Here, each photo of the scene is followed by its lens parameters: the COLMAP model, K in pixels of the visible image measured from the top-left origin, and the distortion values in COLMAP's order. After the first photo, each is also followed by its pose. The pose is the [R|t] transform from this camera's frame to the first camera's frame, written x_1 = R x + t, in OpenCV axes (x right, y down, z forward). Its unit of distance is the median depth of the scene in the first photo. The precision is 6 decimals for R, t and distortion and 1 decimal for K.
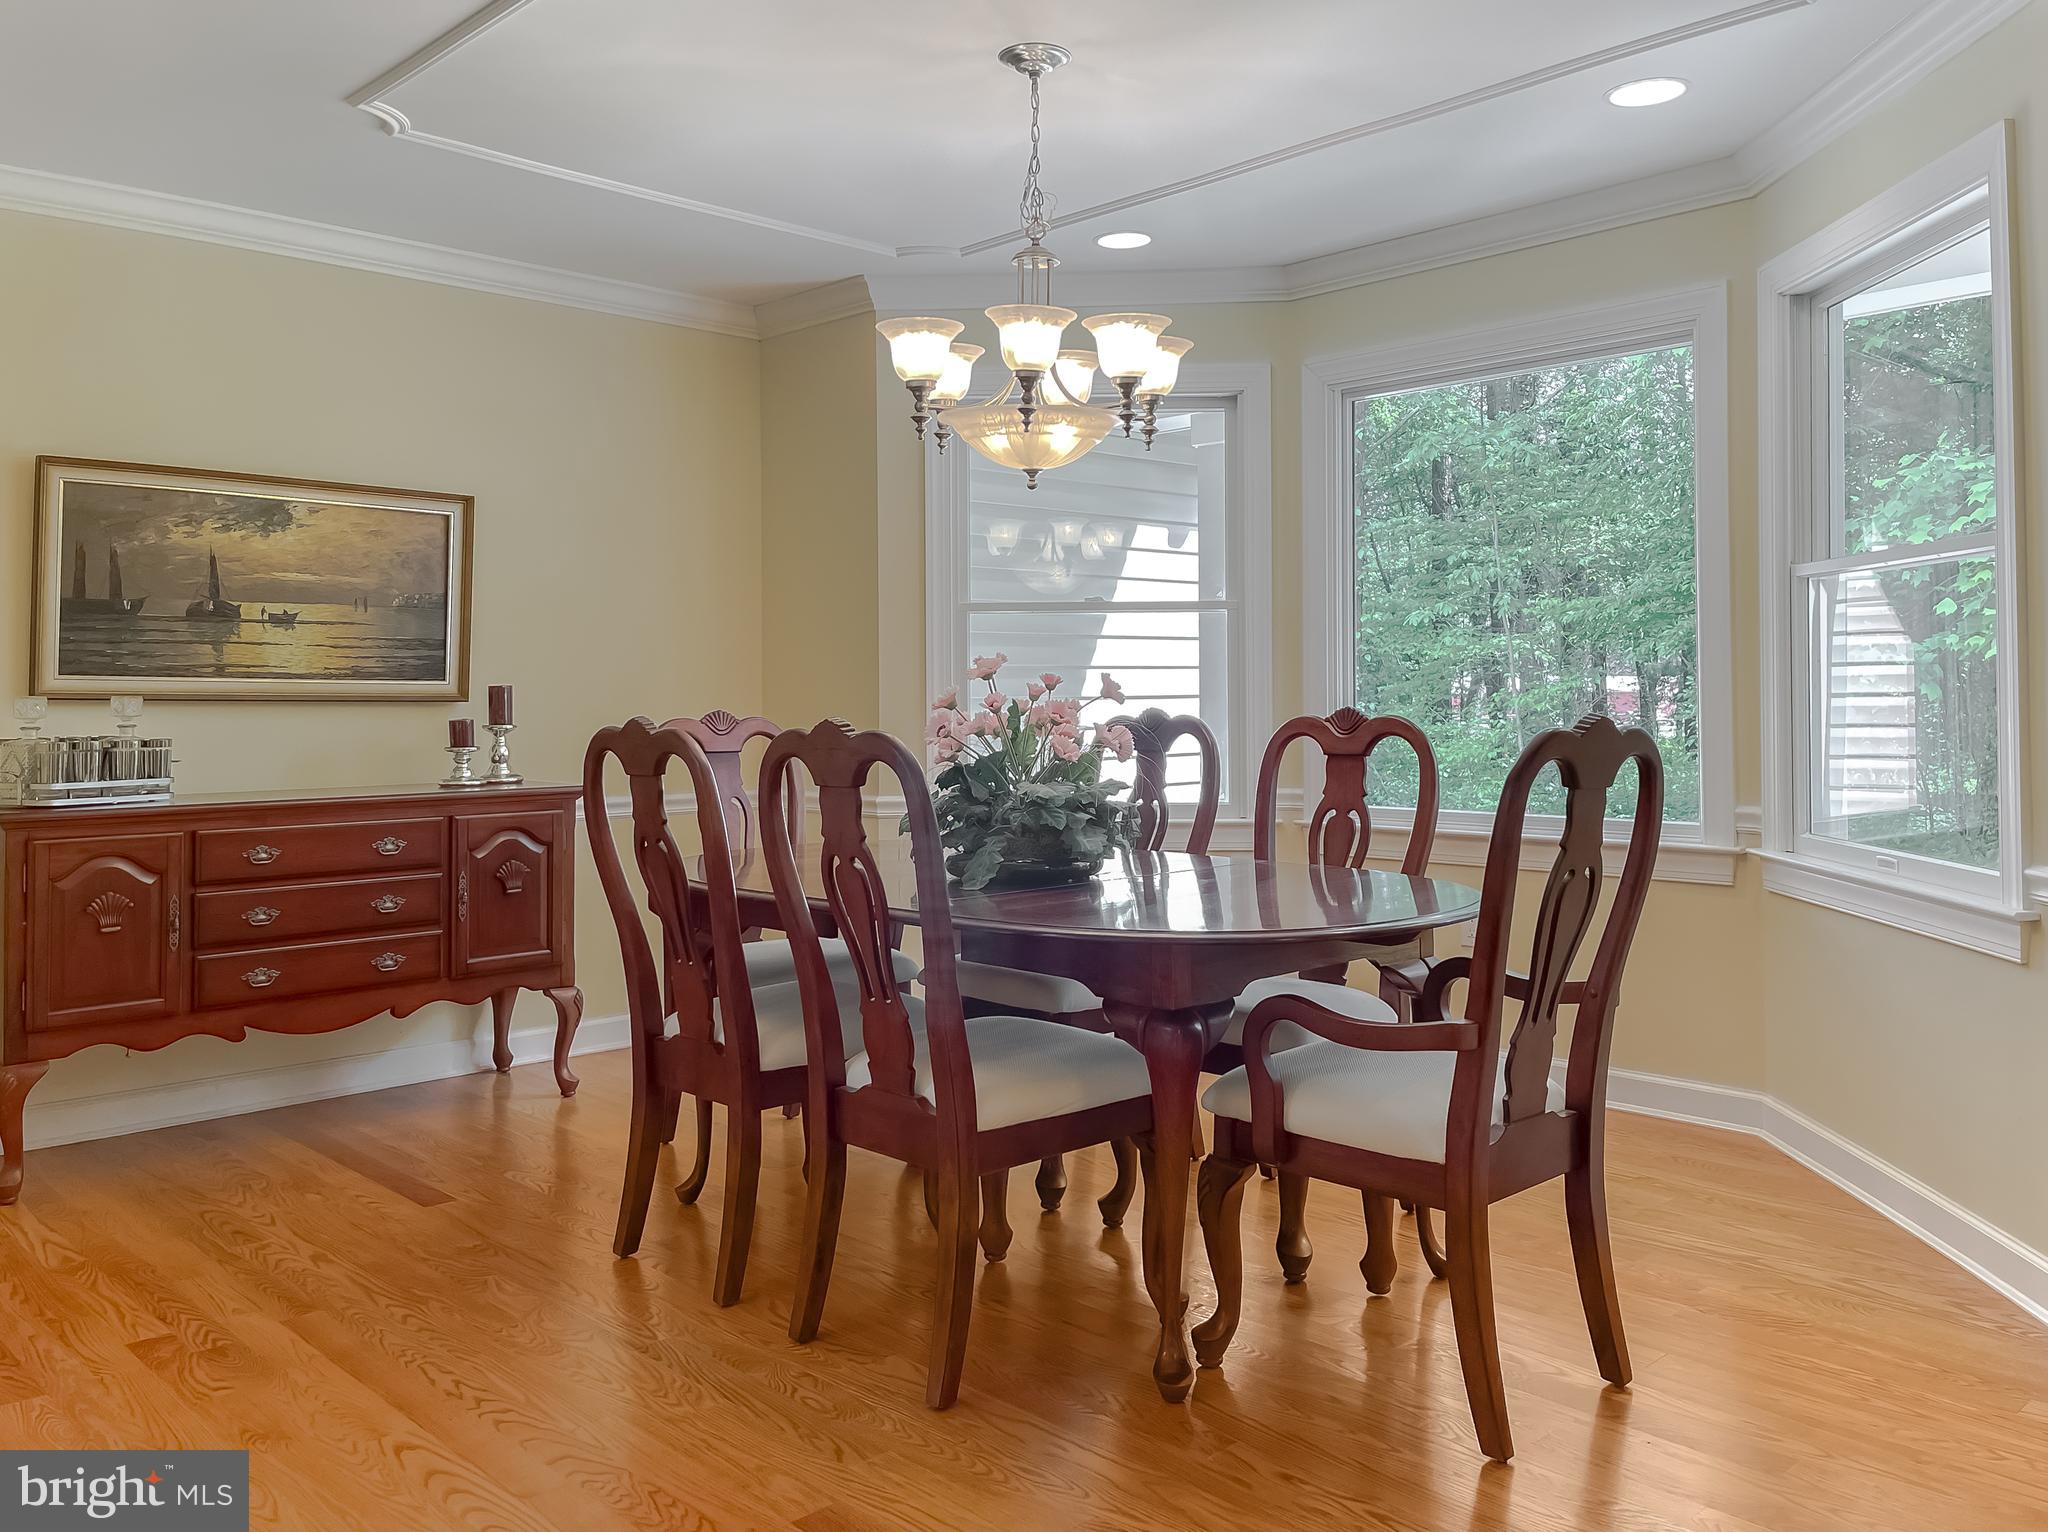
lens RADIAL K [[1708.8, 0, 1032.6], [0, 1708.8, 640.1], [0, 0, 1]] dist [0.068680, 0.000229]
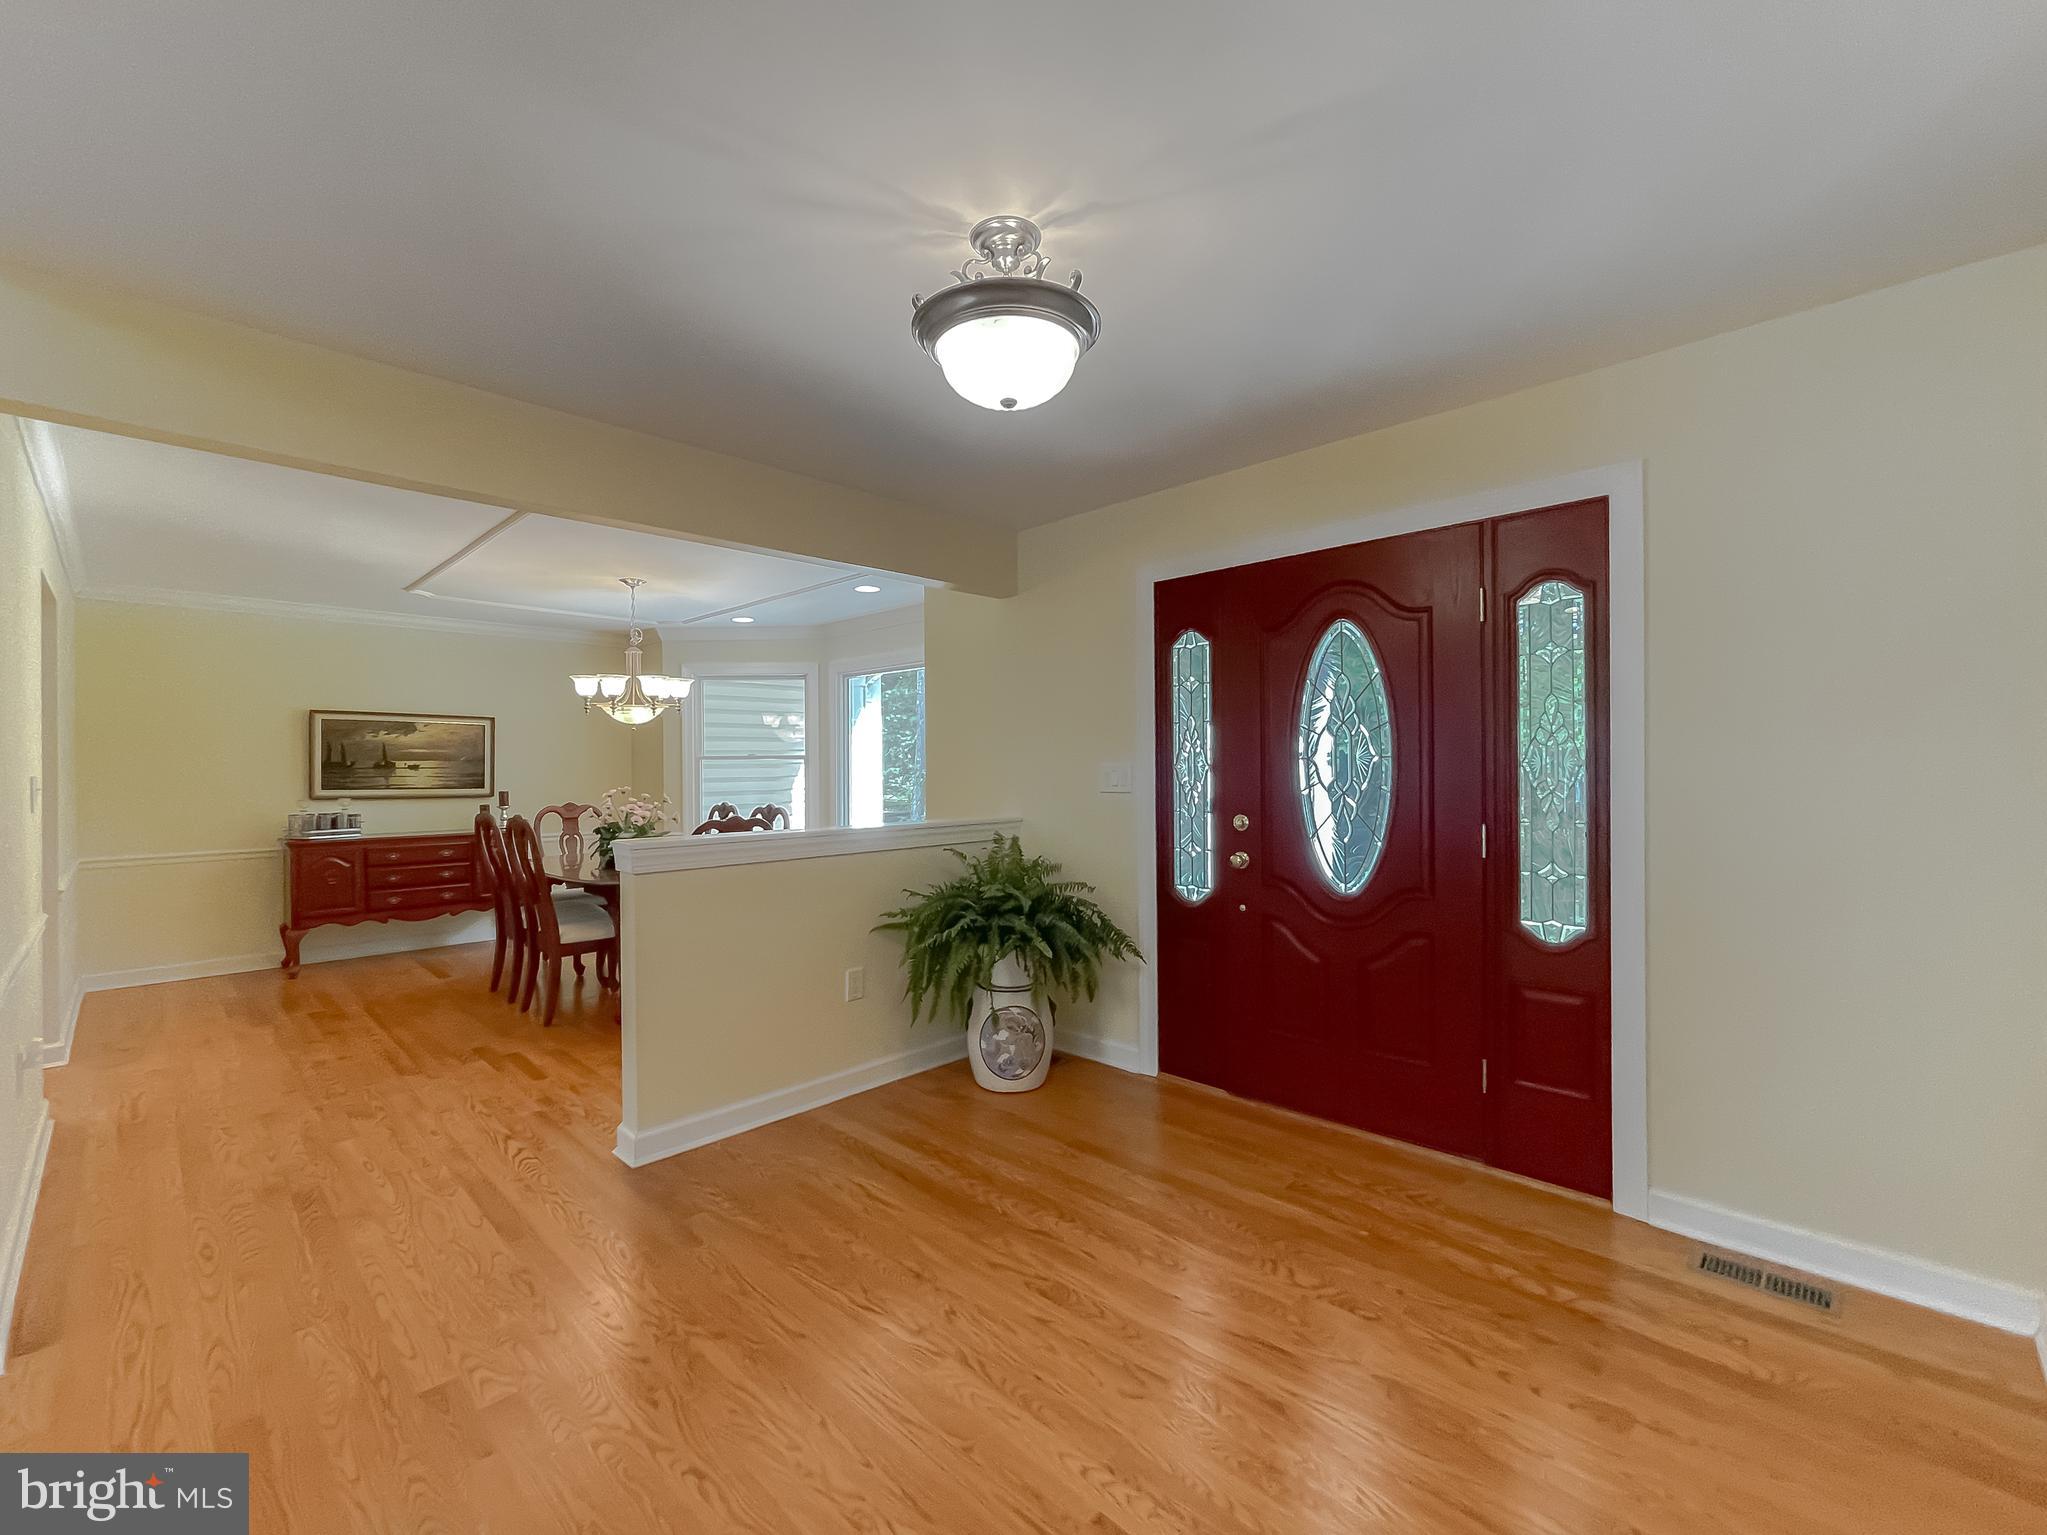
lens RADIAL K [[870.9, 0, 1010.6], [0, 870.9, 778.3], [0, 0, 1]] dist [-0.008568, 0.000151]
pose [[0.999515, 0.000600, 0.031151, 0.469147], [-0.002024, 0.998953, 0.045705, -0.061511], [-0.031091, -0.045746, 0.998469, -0.378216]]
